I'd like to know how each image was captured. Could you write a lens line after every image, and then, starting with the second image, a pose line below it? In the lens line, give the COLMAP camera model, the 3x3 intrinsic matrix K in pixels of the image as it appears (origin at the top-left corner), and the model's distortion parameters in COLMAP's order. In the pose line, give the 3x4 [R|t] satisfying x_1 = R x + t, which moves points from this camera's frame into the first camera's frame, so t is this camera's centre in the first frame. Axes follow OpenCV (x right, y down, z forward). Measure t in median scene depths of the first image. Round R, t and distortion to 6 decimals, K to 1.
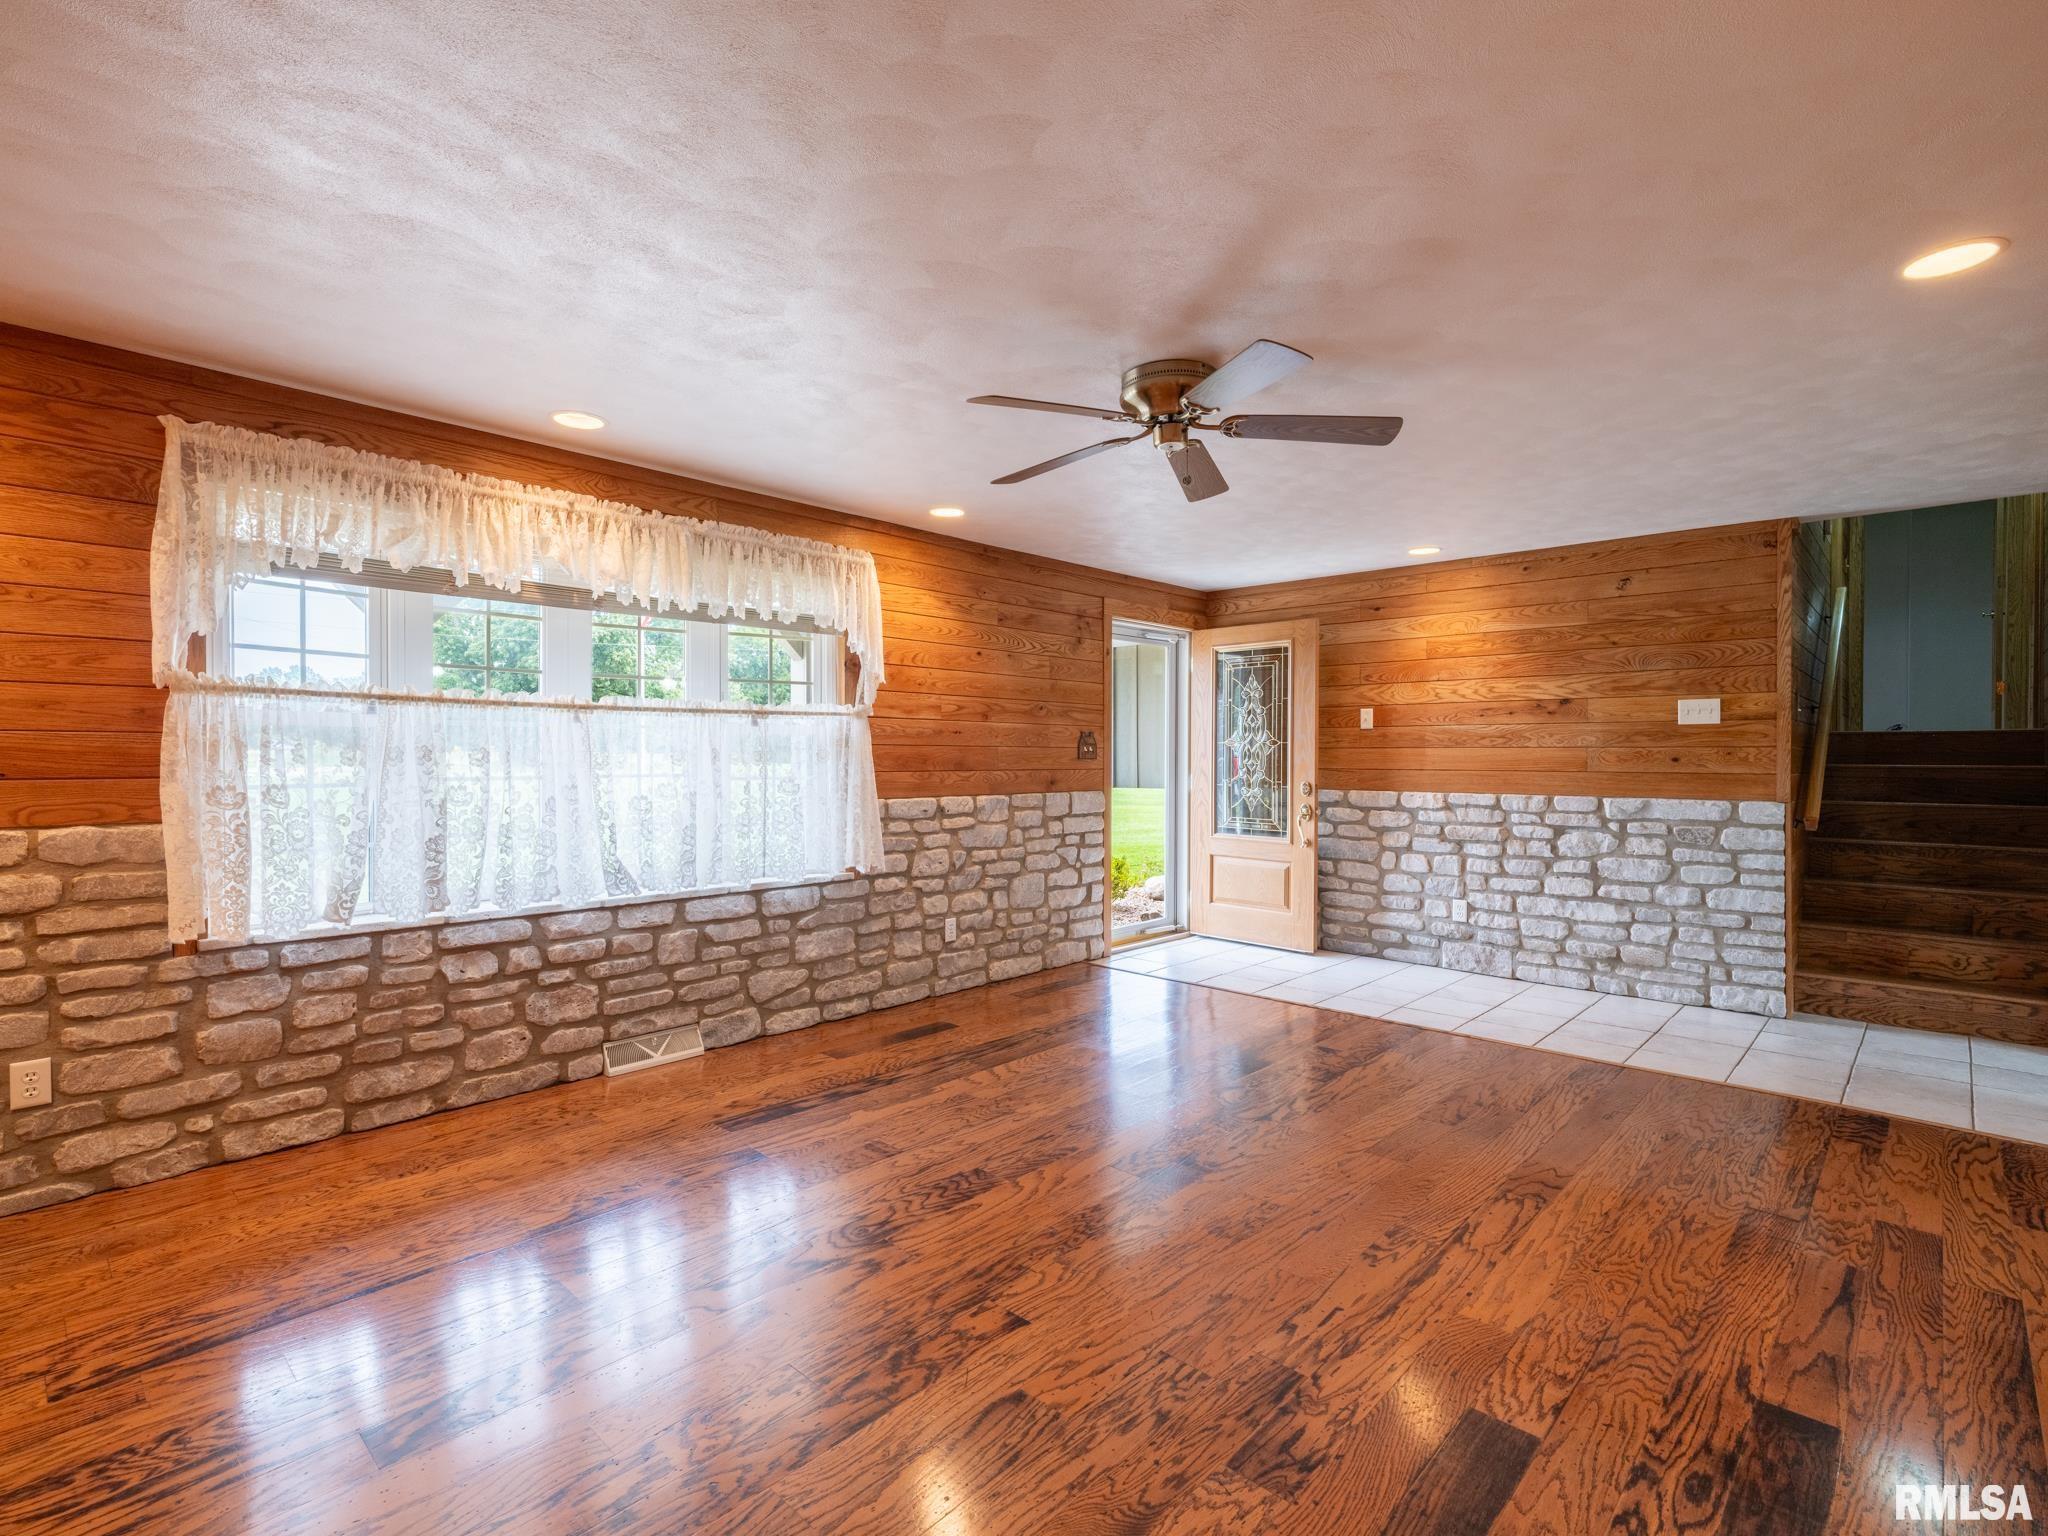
lens RADIAL K [[975.5, 0, 1018.7], [0, 975.5, 760.8], [0, 0, 1]] dist [0.000114, 0.000776]
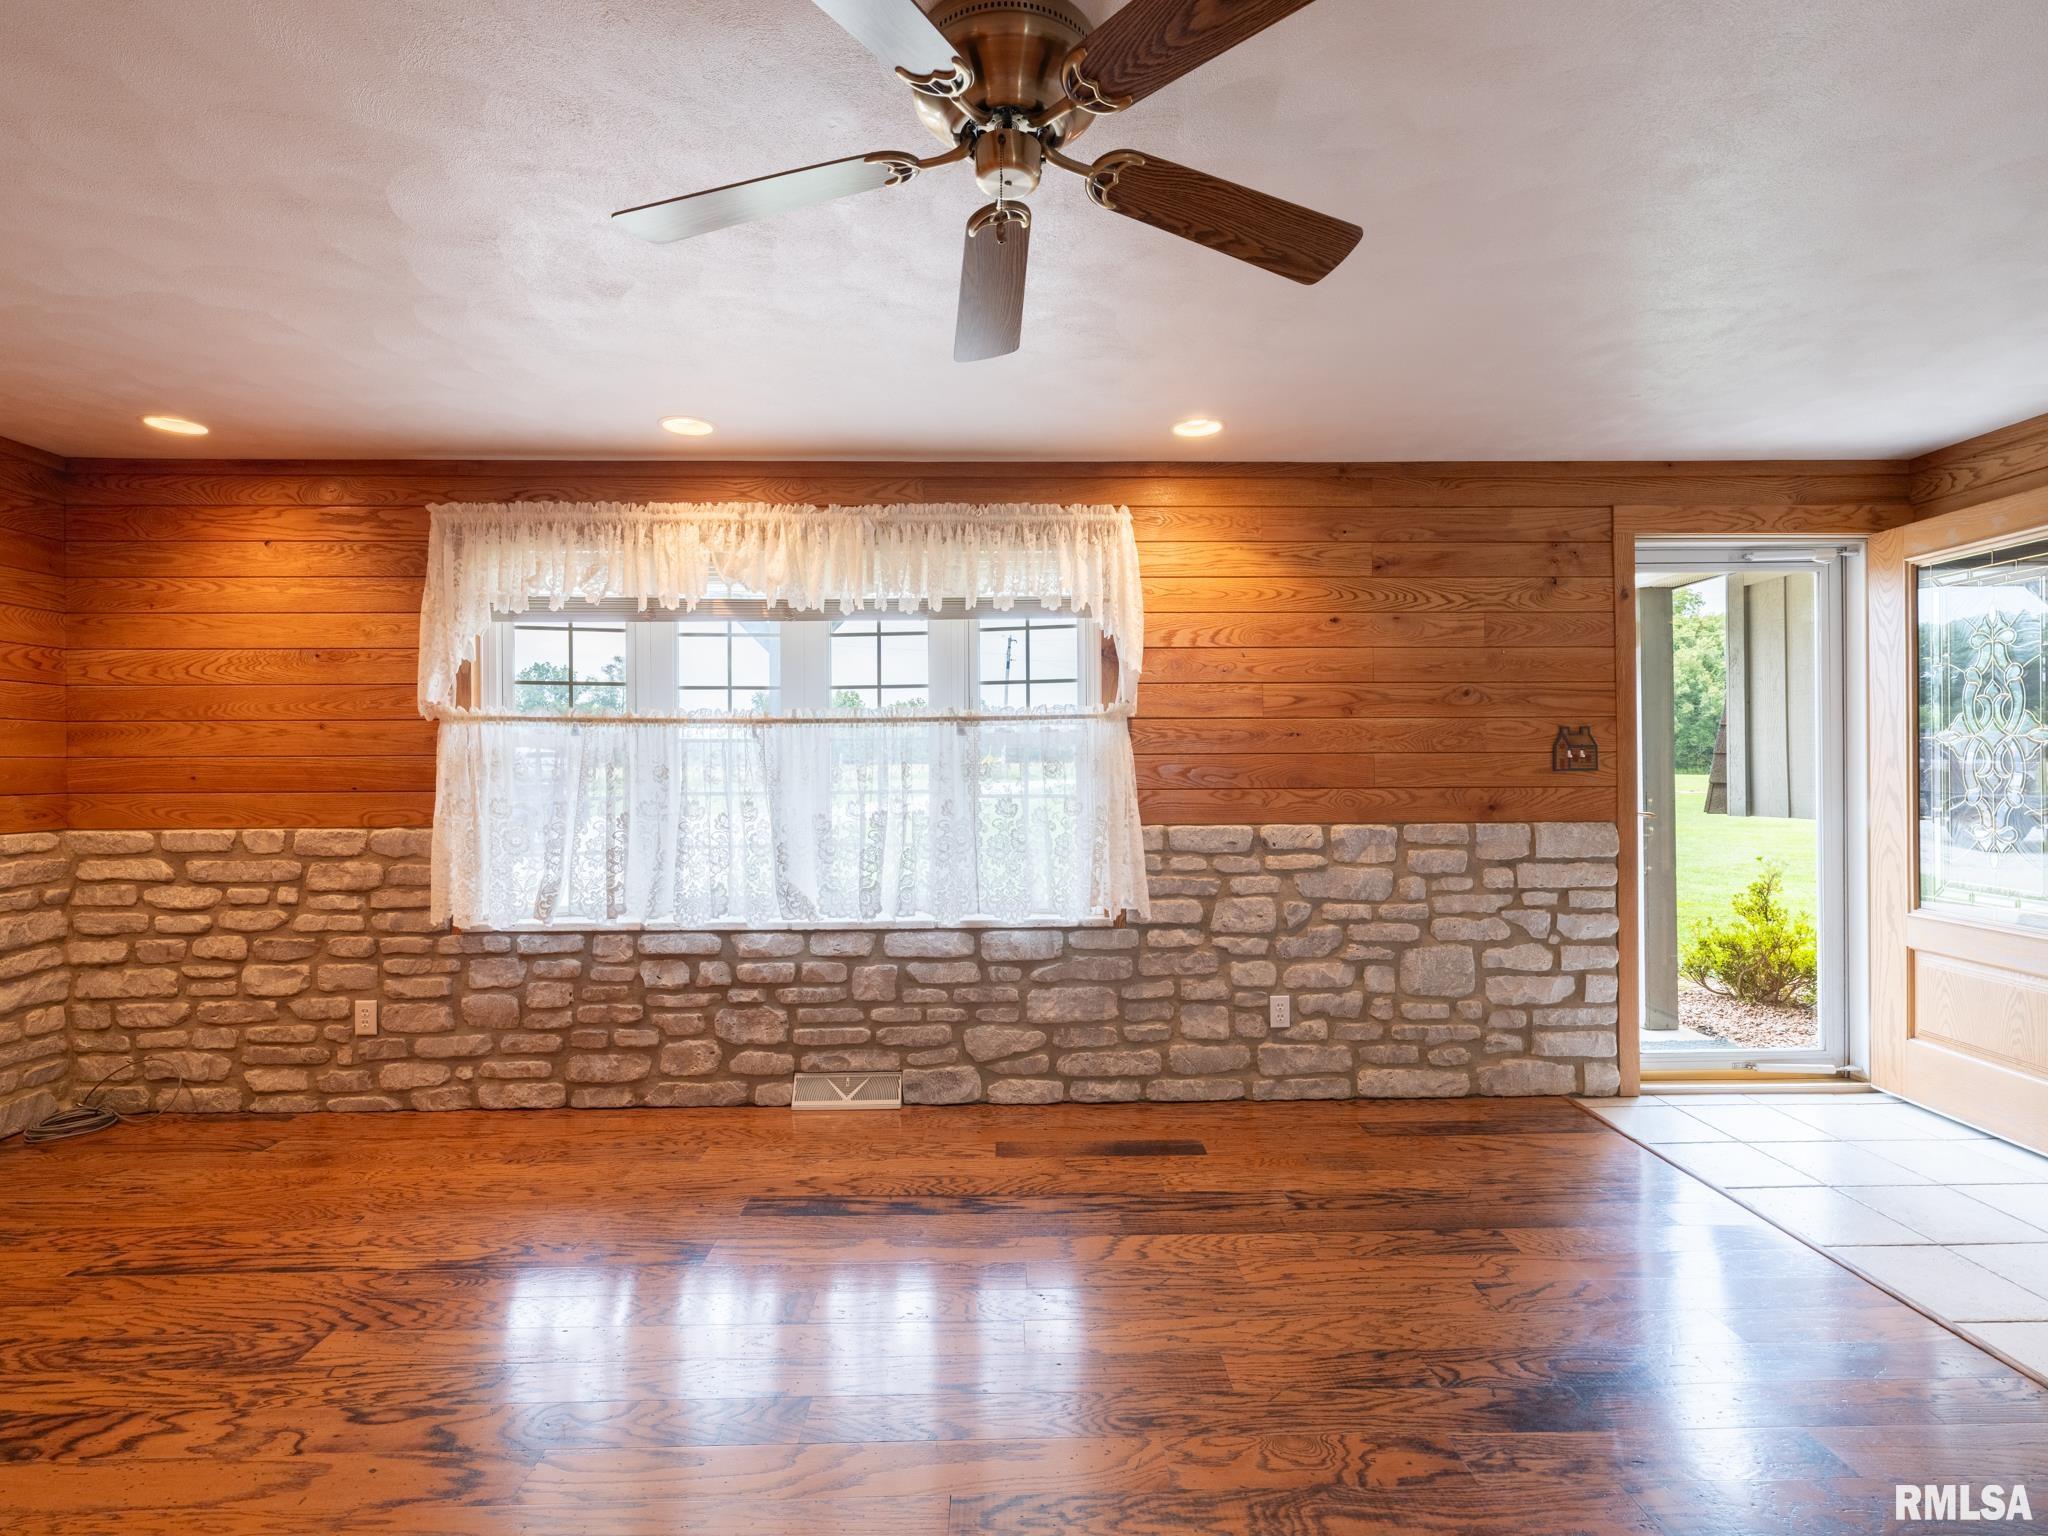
lens RADIAL K [[975.5, 0, 1018.7], [0, 975.5, 760.8], [0, 0, 1]] dist [0.000114, 0.000776]
pose [[0.703650, -0.009966, -0.710477, 0.383547], [0.003934, 0.999941, -0.010130, -0.004521], [0.710536, 0.004333, 0.703648, 0.454660]]
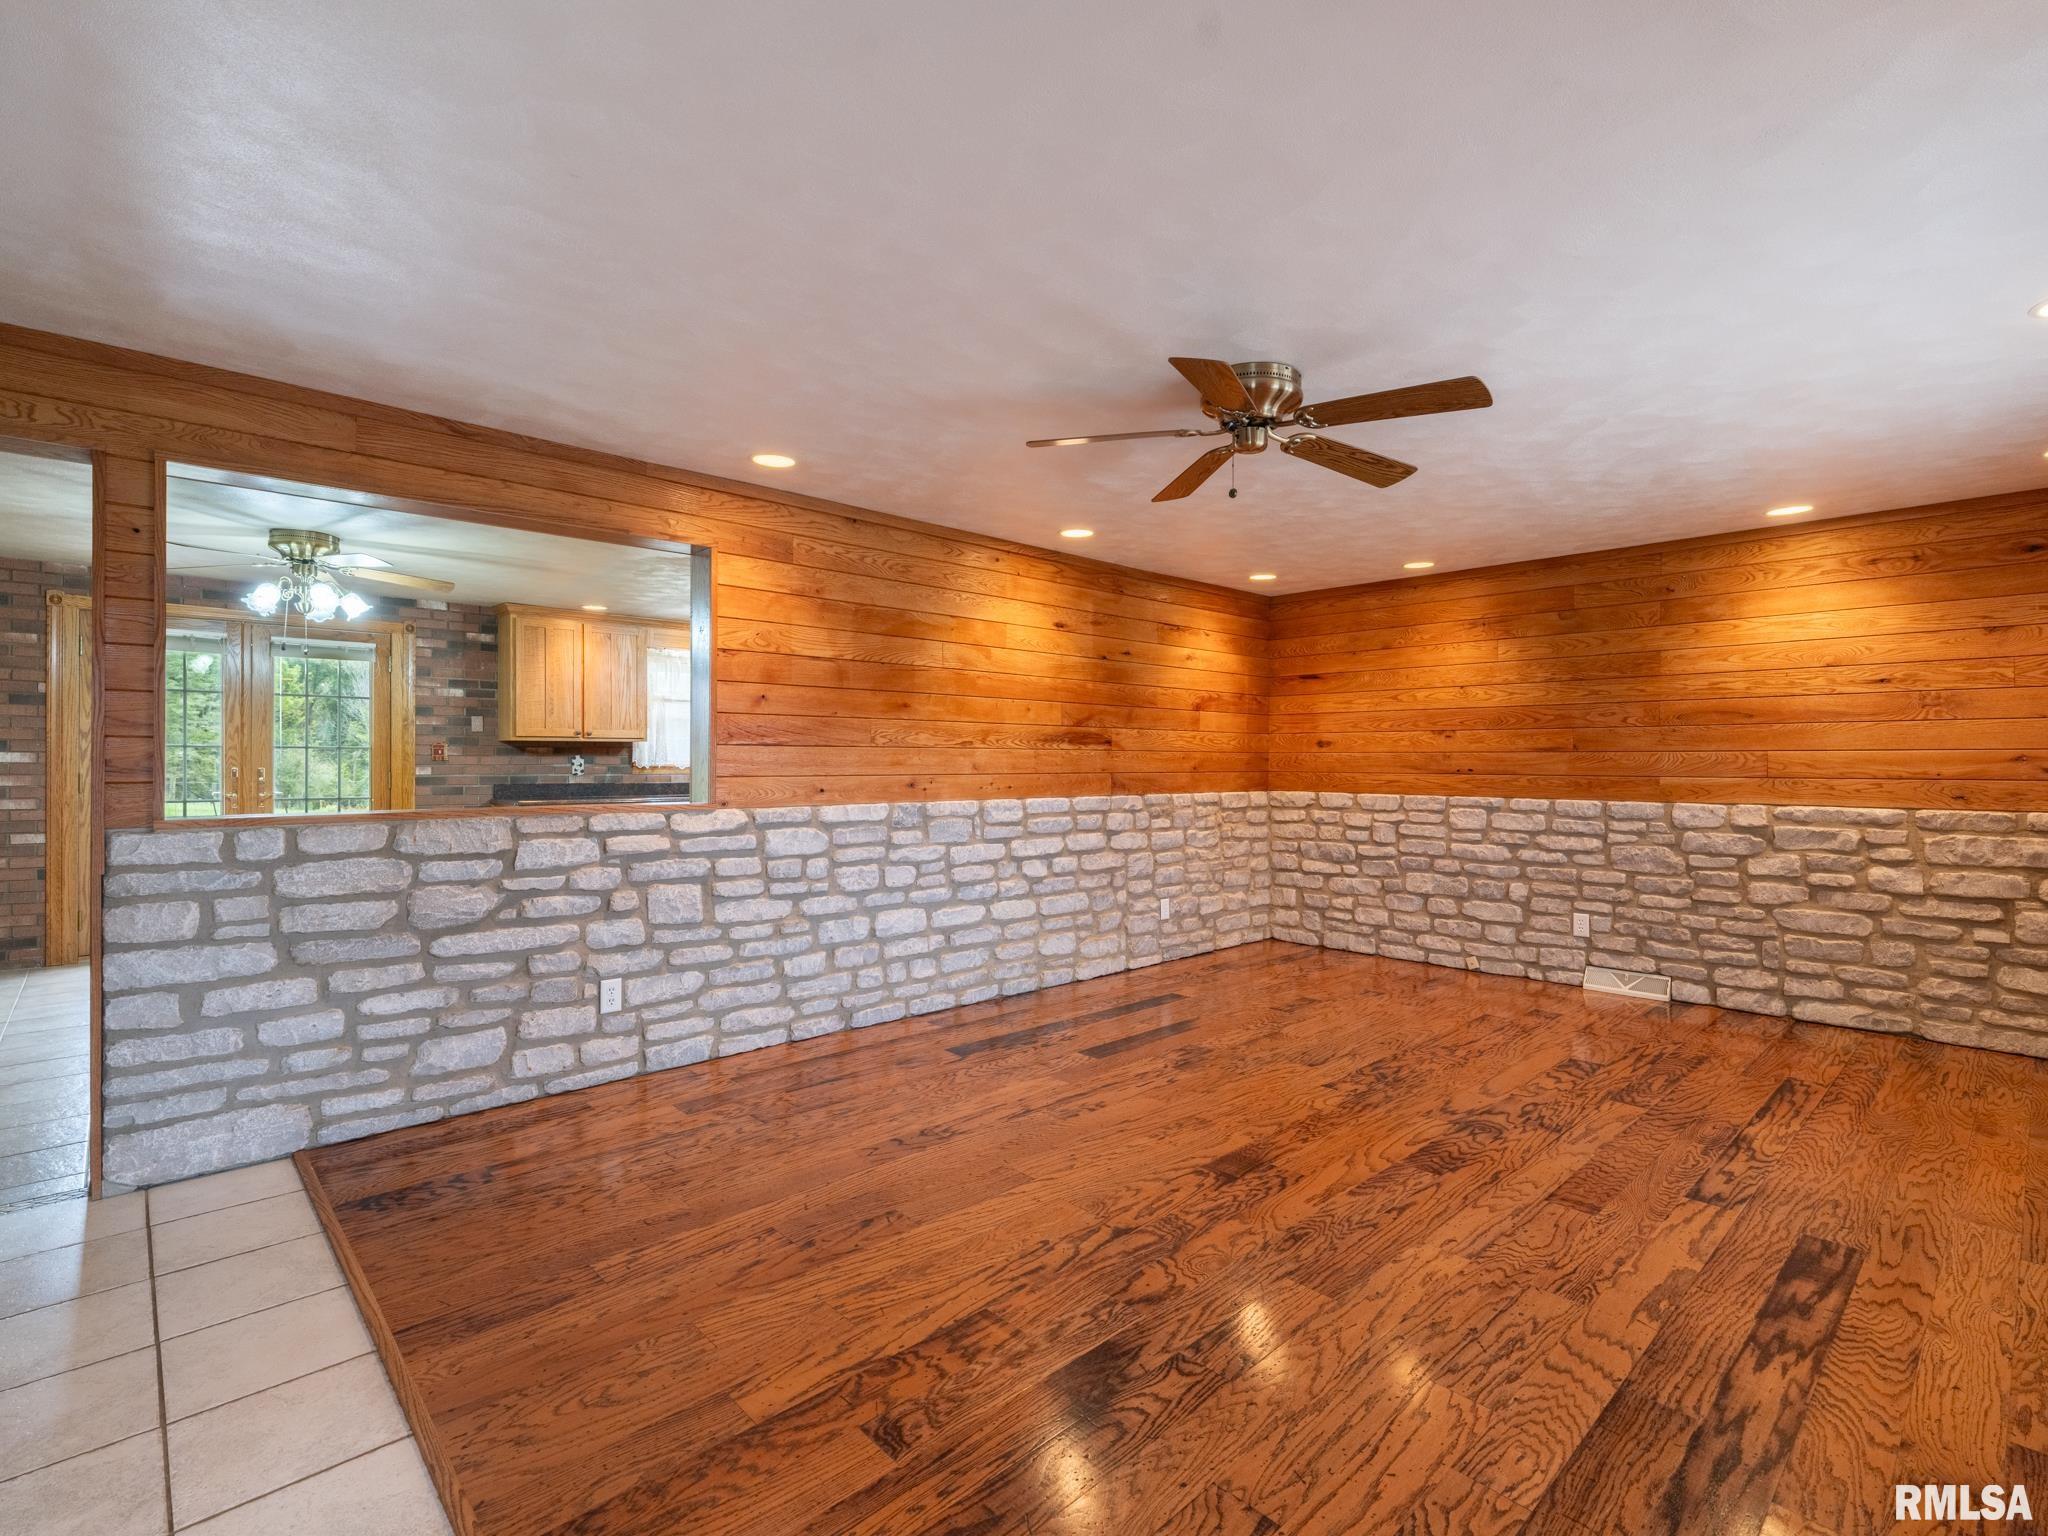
lens RADIAL K [[975.5, 0, 1018.7], [0, 975.5, 760.8], [0, 0, 1]] dist [0.000114, 0.000776]
pose [[-0.998554, -0.006374, 0.053386, 0.241744], [-0.006127, 0.999970, 0.004788, -0.003975], [-0.053415, 0.004453, -0.998562, 1.451079]]
